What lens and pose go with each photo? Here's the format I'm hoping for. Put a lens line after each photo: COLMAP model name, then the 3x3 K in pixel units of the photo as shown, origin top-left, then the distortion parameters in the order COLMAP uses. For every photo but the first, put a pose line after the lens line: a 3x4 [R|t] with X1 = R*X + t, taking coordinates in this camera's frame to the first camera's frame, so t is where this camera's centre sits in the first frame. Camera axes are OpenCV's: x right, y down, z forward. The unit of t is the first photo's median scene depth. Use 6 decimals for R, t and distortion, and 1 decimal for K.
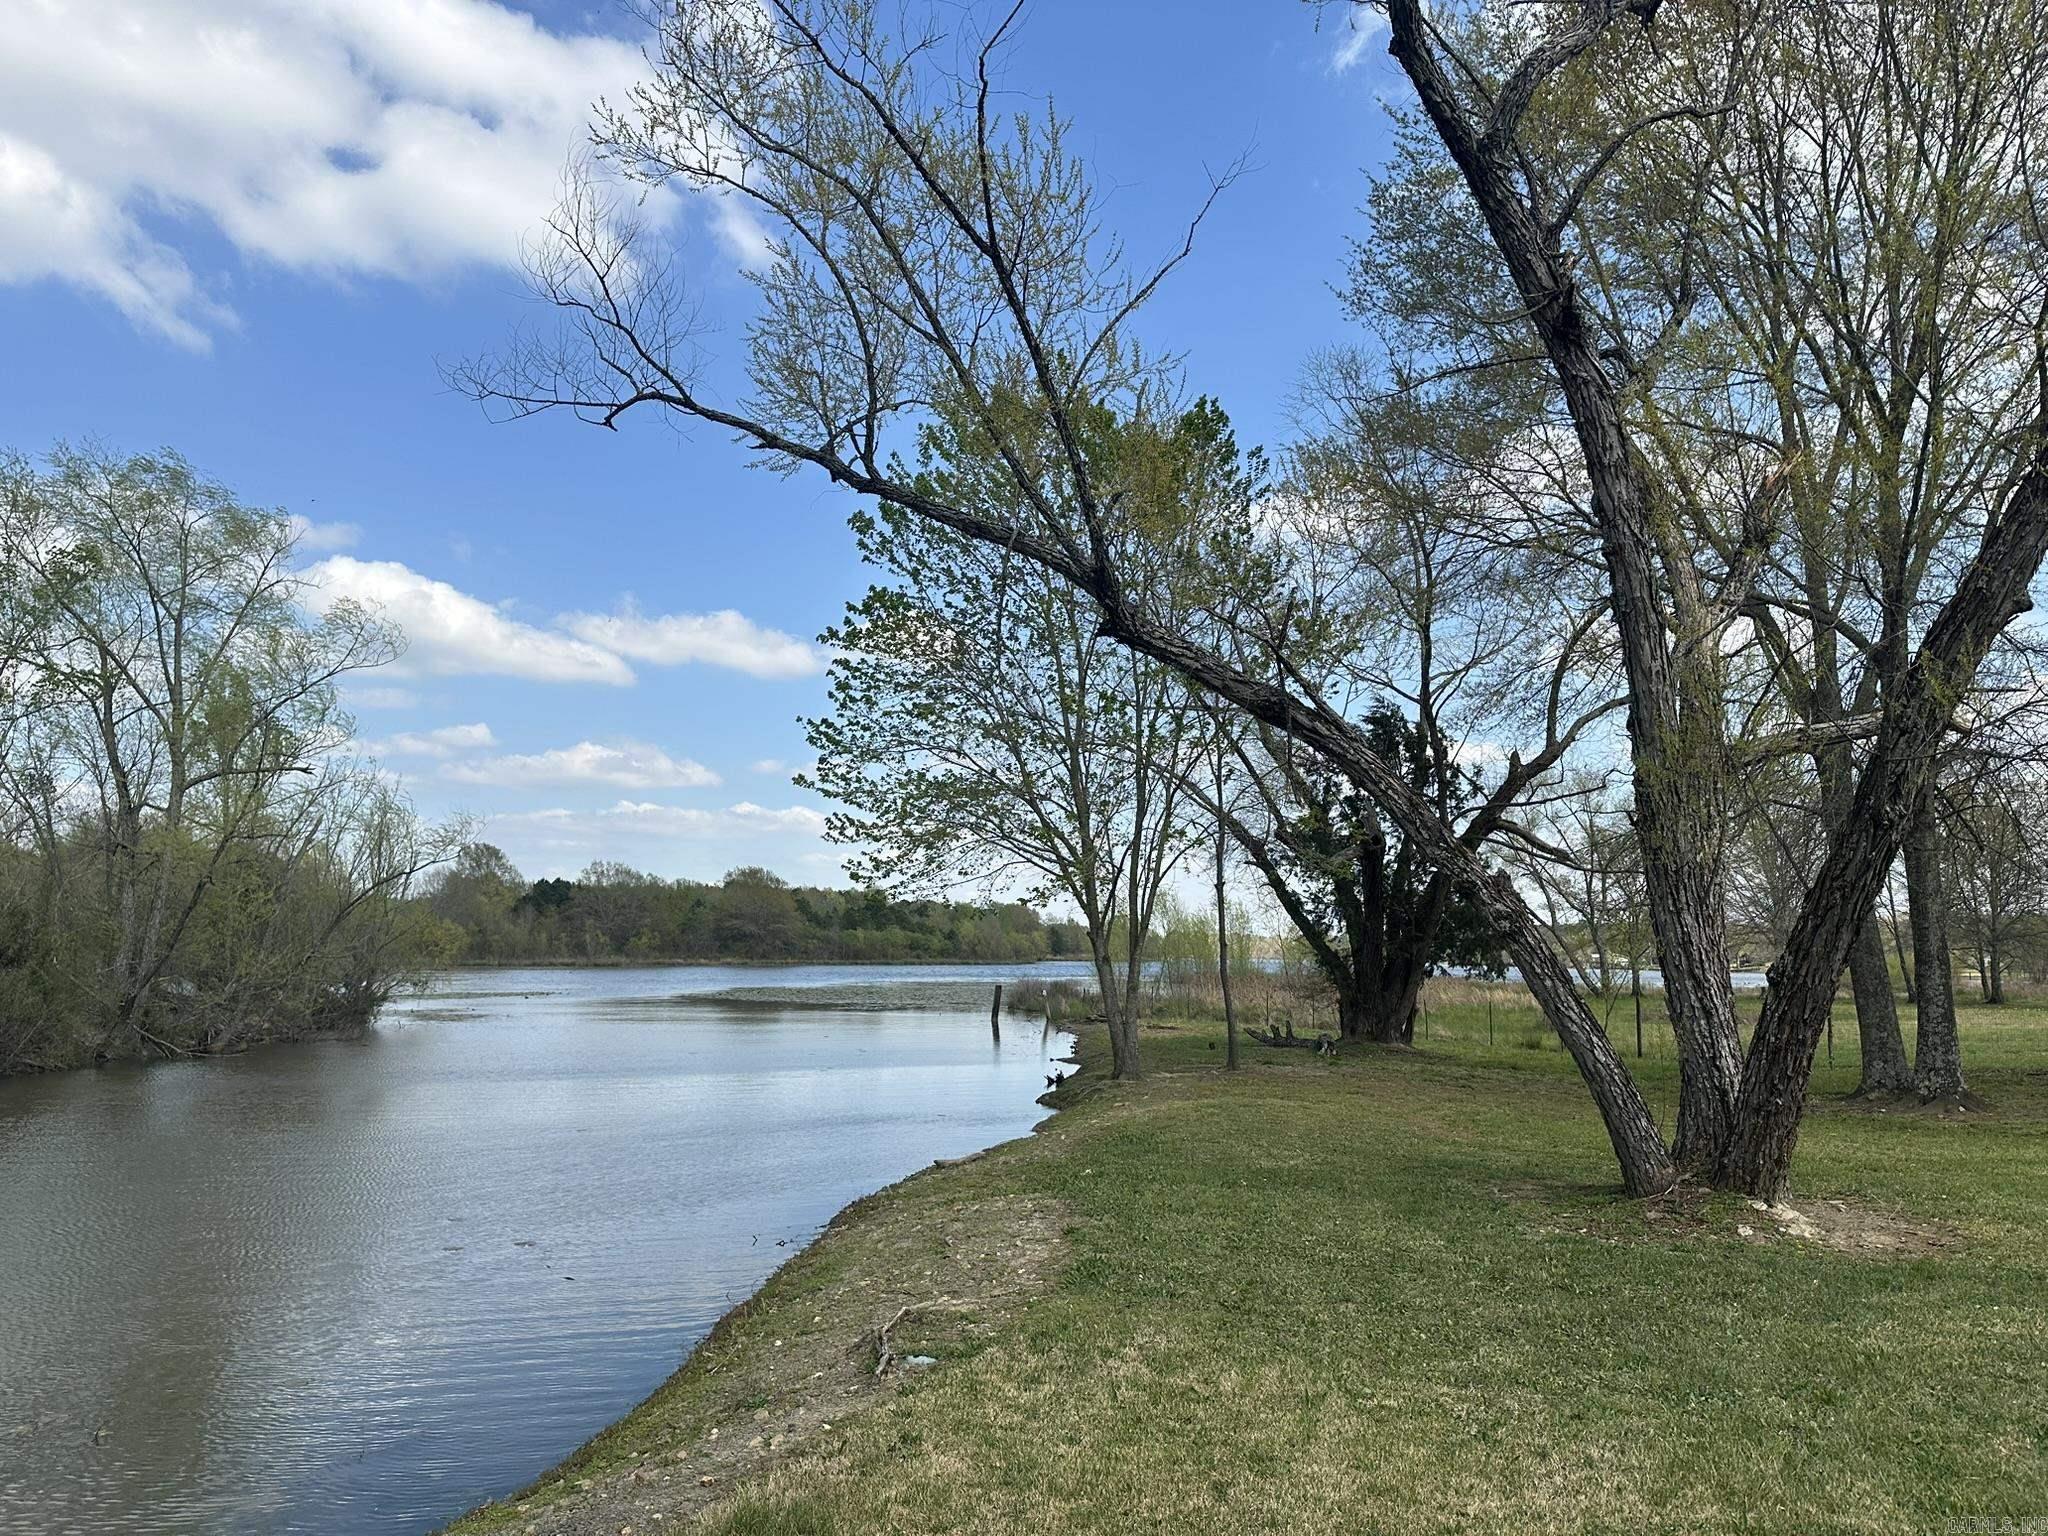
lens RADIAL K [[1386.3, 0, 1016.4], [0, 1386.3, 698.6], [0, 0, 1]] dist [0.094669, -0.108788]
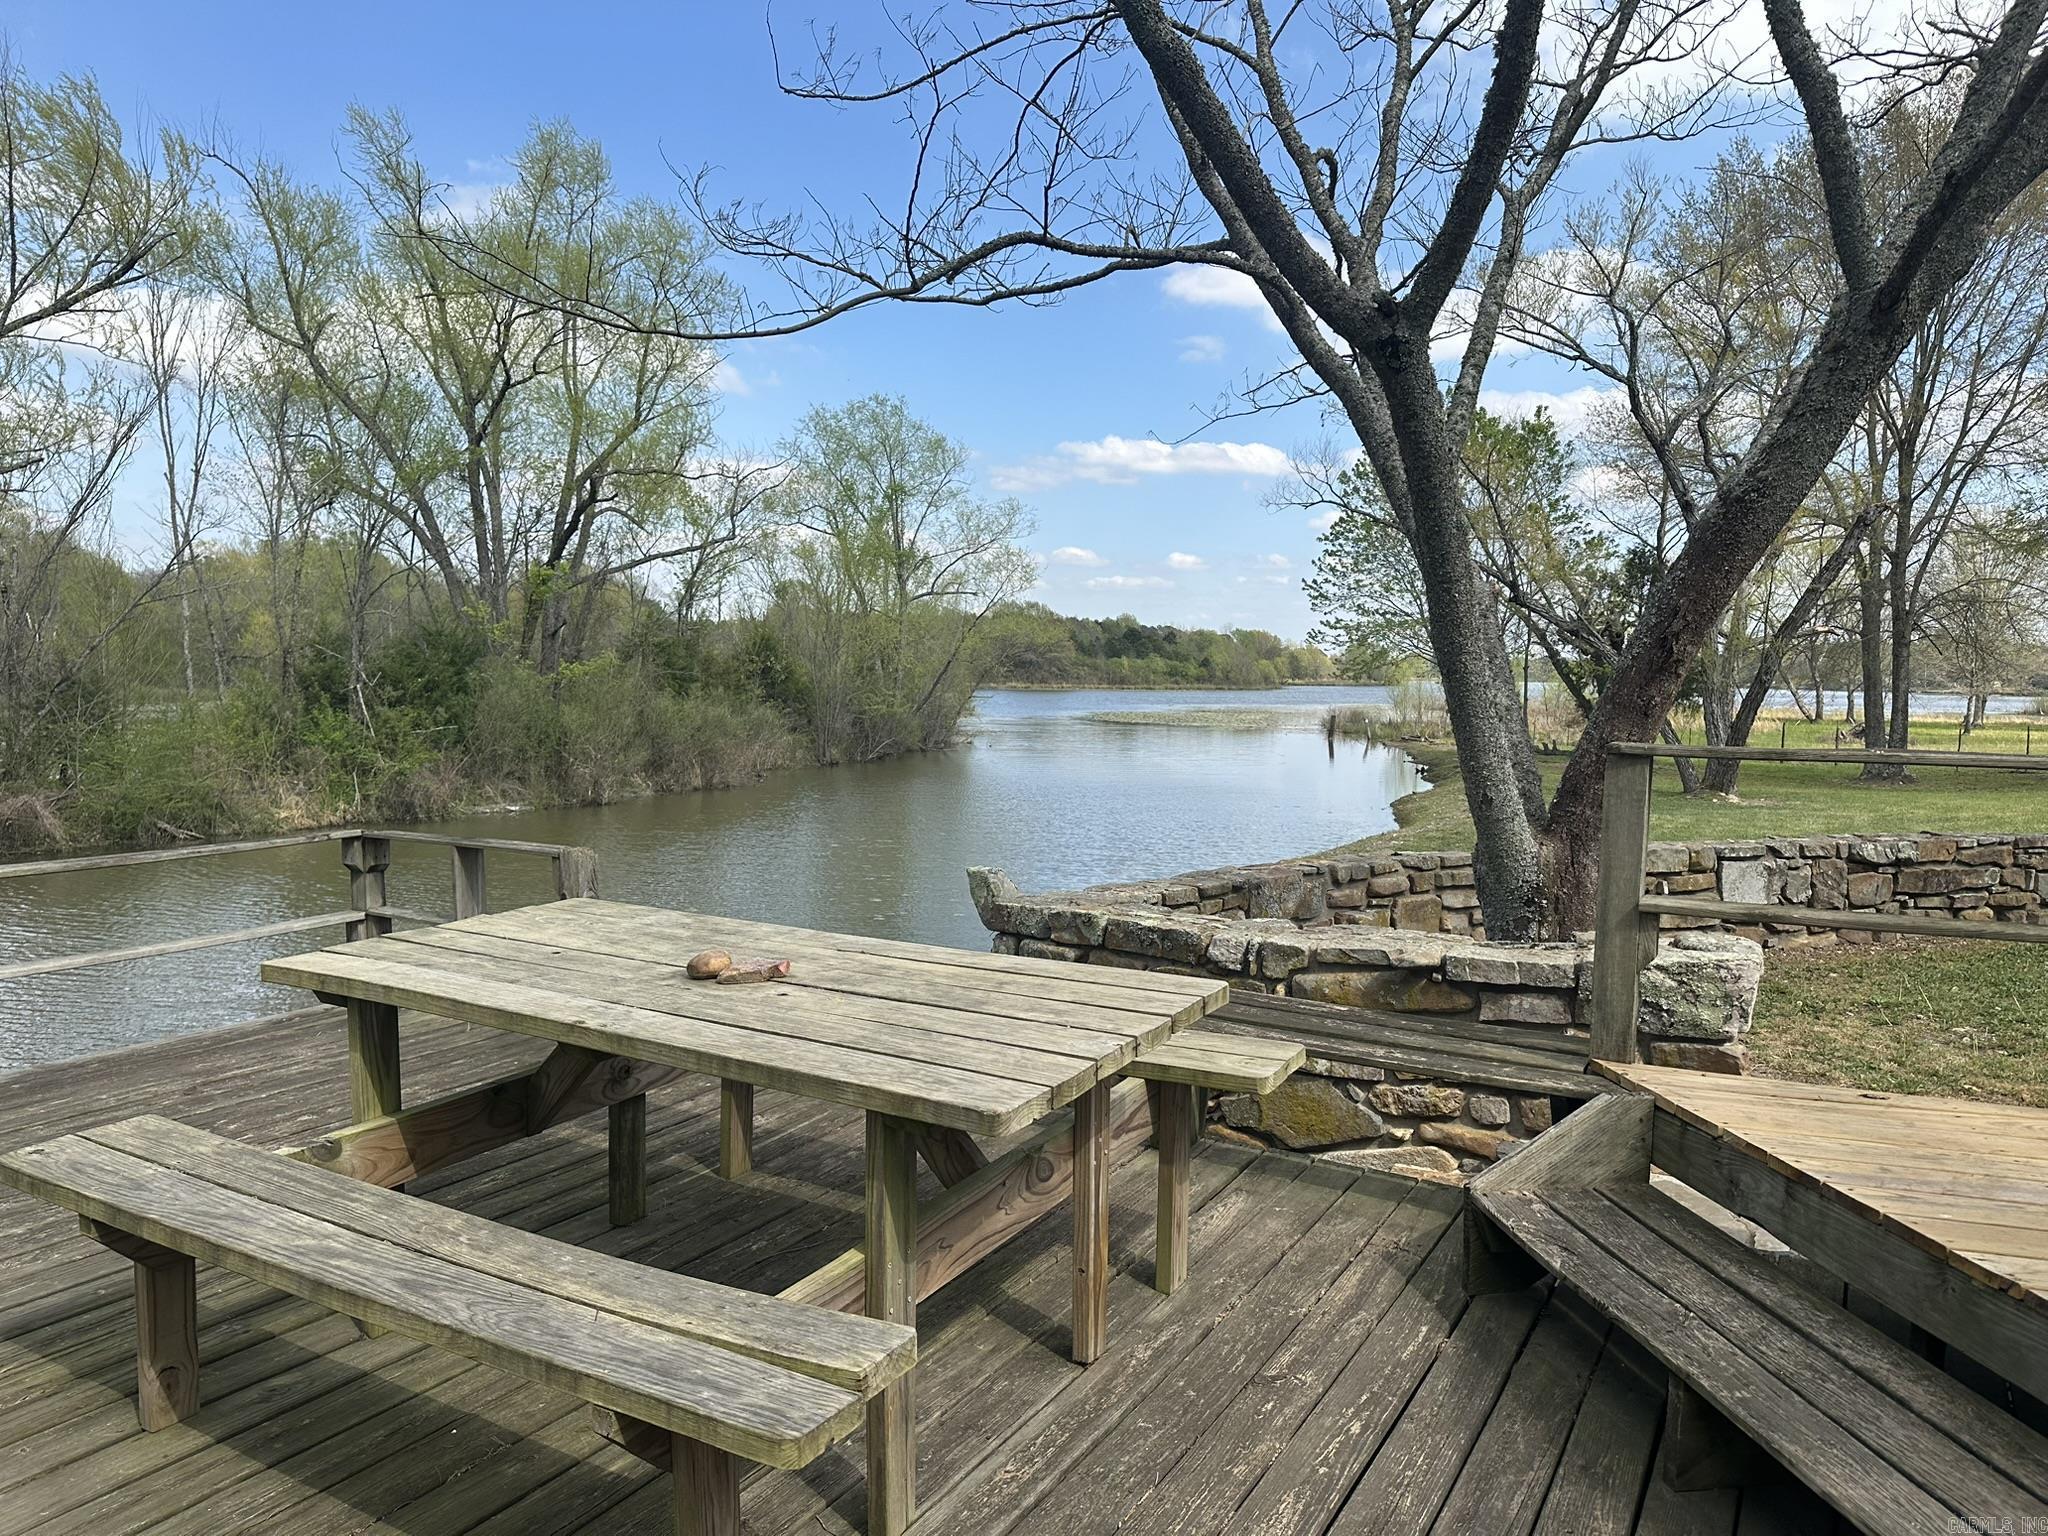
lens RADIAL K [[1439.1, 0, 1034.3], [0, 1439.1, 779.8], [0, 0, 1]] dist [0.112856, -0.153863]
pose [[0.990636, 0.018604, -0.135255, -0.132421], [0.016071, 0.967895, 0.250840, -0.121229], [0.135579, -0.250665, 0.958533, -0.545503]]
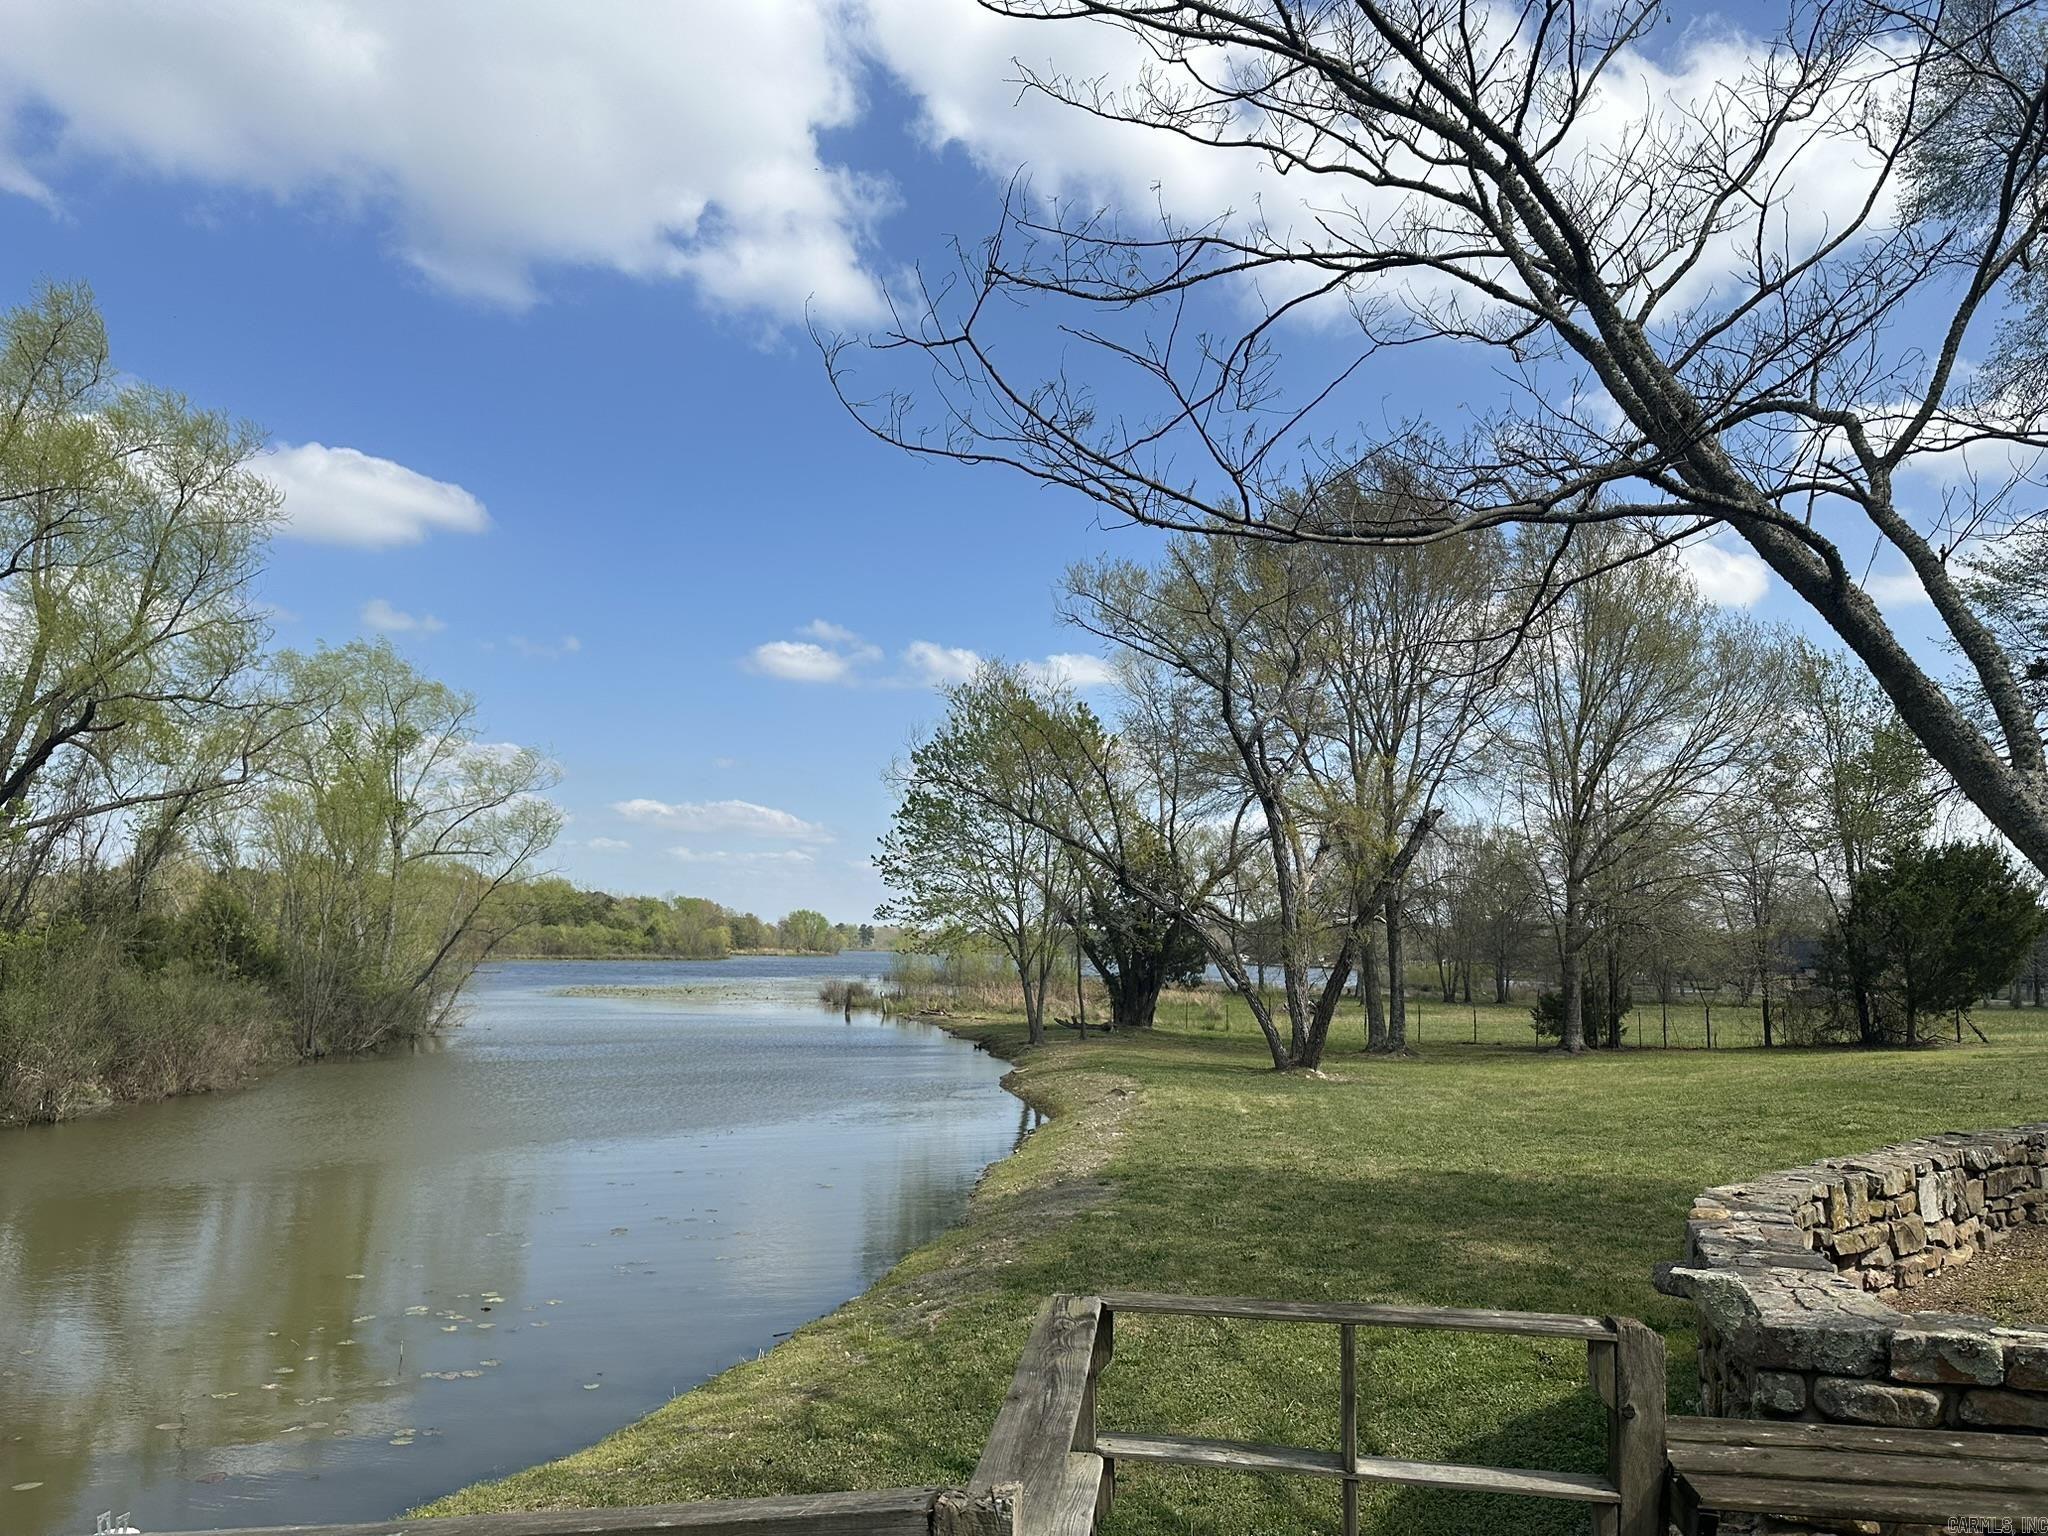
lens RADIAL K [[1431.0, 0, 1024.0], [0, 1431.0, 768.0], [0, 0, 1]] dist [0.107900, -0.123009]
pose [[0.967001, 0.050738, 0.249671, -0.244662], [-0.065280, 0.996598, 0.050307, -0.115020], [-0.246269, -0.064945, 0.967023, -0.493946]]
